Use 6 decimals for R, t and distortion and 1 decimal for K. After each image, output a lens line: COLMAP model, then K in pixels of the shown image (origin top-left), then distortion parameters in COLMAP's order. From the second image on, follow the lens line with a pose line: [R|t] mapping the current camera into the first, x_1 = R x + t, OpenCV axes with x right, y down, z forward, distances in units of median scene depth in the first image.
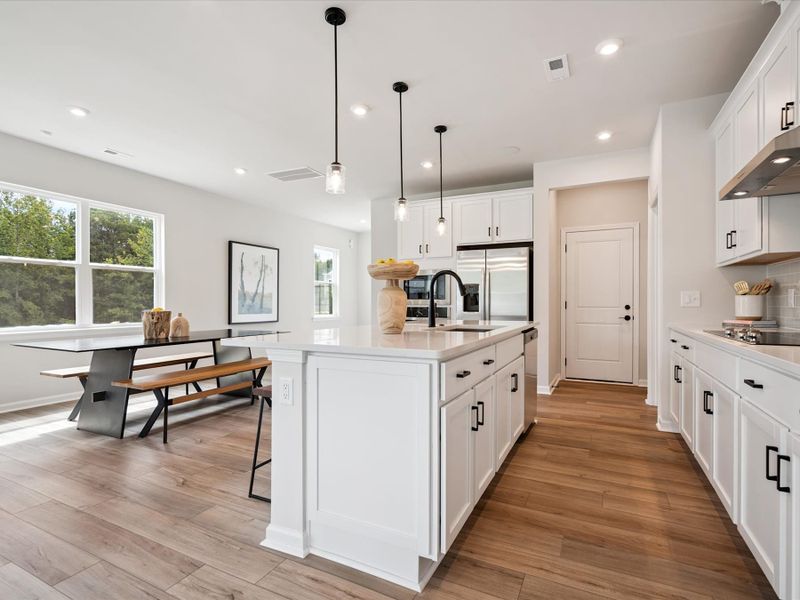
lens RADIAL K [[410.7, 0, 396.2], [0, 410.7, 302.7], [0, 0, 1]] dist [-0.001604, 0.000458]
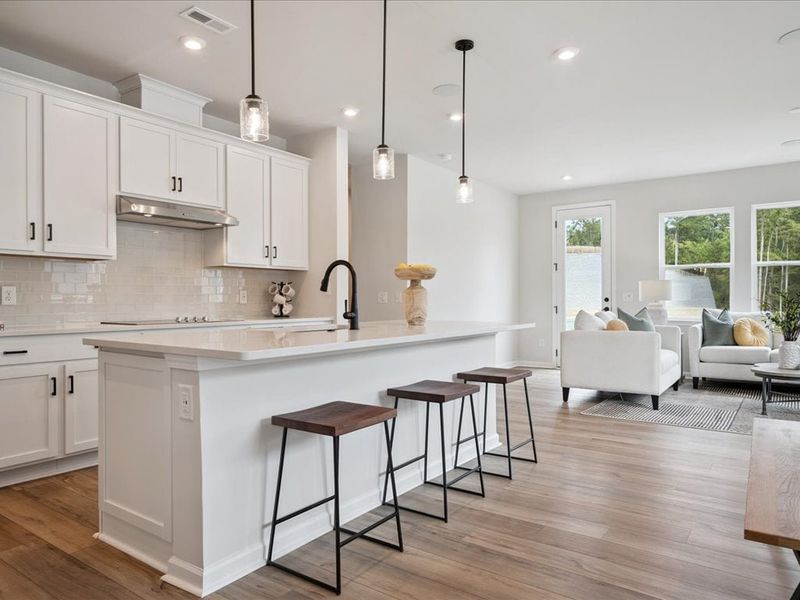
lens RADIAL K [[541.5, 0, 394.0], [0, 541.5, 301.4], [0, 0, 1]] dist [0.006946, 0.003306]
pose [[-0.987556, 0.001663, 0.157258, -0.092912], [0.002202, 0.999992, 0.003254, -0.000235], [-0.157252, 0.003559, -0.987552, 1.233433]]
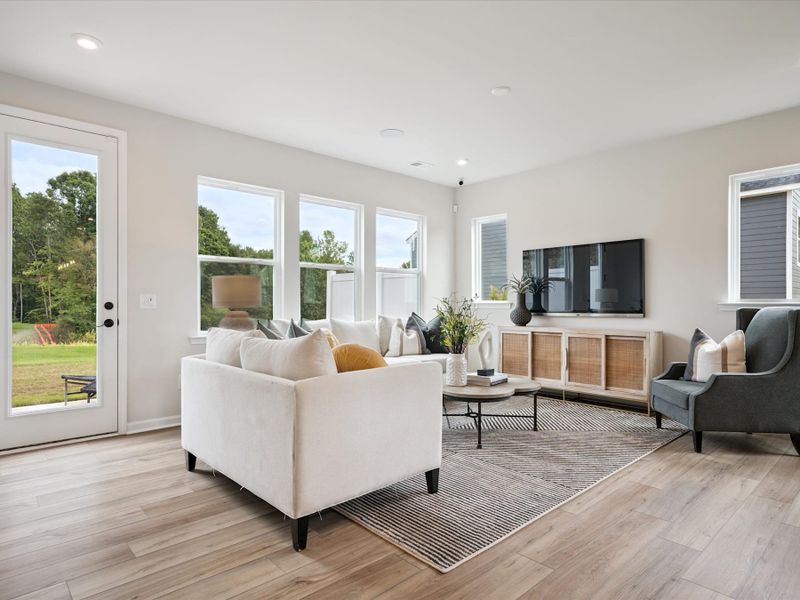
lens RADIAL K [[465.8, 0, 396.2], [0, 465.8, 301.3], [0, 0, 1]] dist [0.000731, 0.000537]
pose [[-0.352923, -0.005117, -0.935638, 0.092089], [-0.000411, 0.999986, -0.005314, -0.002268], [0.935652, -0.001491, -0.352920, 0.235473]]
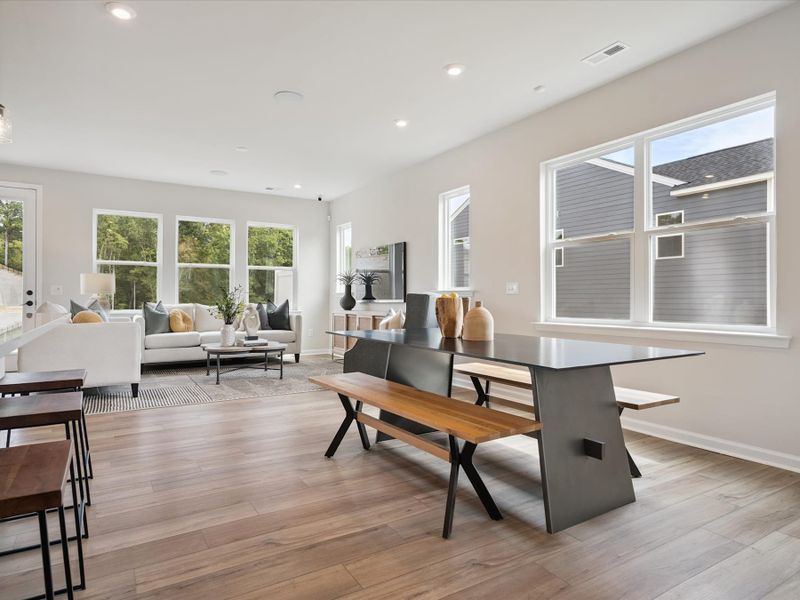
lens RADIAL K [[475.2, 0, 394.9], [0, 475.2, 295.5], [0, 0, 1]] dist [0.003367, 0.001055]
pose [[-0.527314, -0.008097, -0.849632, 0.113679], [-0.001892, 0.999963, -0.008355, 0.018136], [0.849669, -0.002799, -0.527310, 1.054141]]
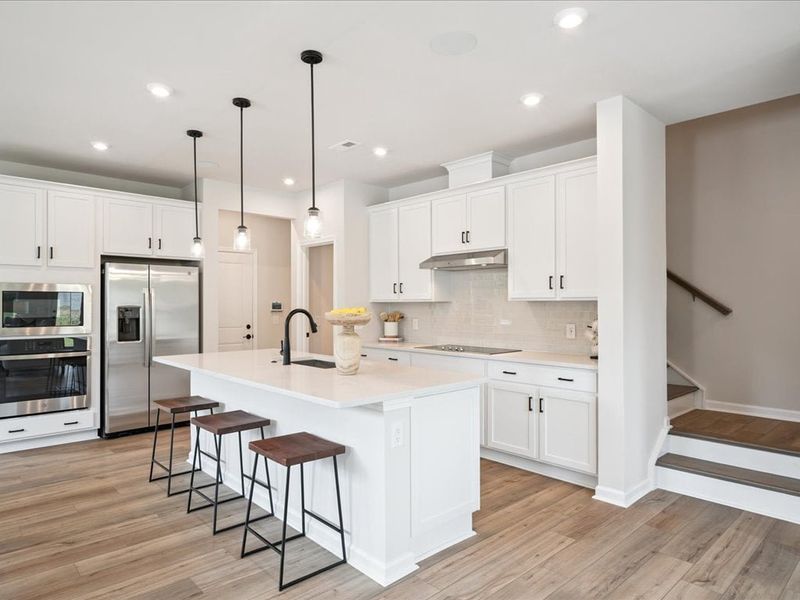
lens RADIAL K [[494.9, 0, 400.0], [0, 494.9, 300.0], [0, 0, 1]] dist [-0.001684, -0.000478]
pose [[0.347653, 0.007903, 0.937590, -0.579149], [-0.001128, 0.999967, -0.008010, -0.055056], [-0.937623, 0.001727, 0.347650, 0.195294]]
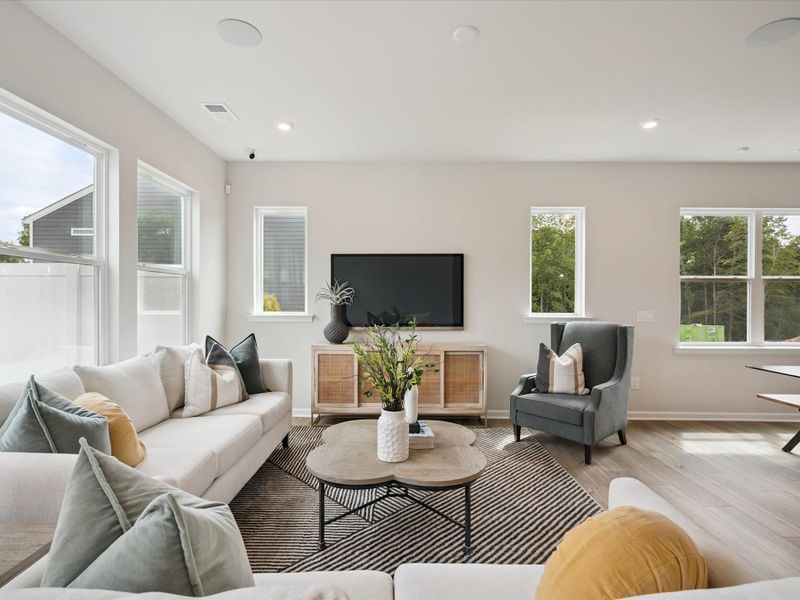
lens RADIAL K [[407.7, 0, 399.2], [0, 407.7, 307.3], [0, 0, 1]] dist [-0.003871, 0.000500]
pose [[0.439024, 0.017765, -0.898300, -0.278025], [-0.002862, 0.999827, 0.018374, -0.040629], [0.898471, -0.005496, 0.438999, -0.144571]]
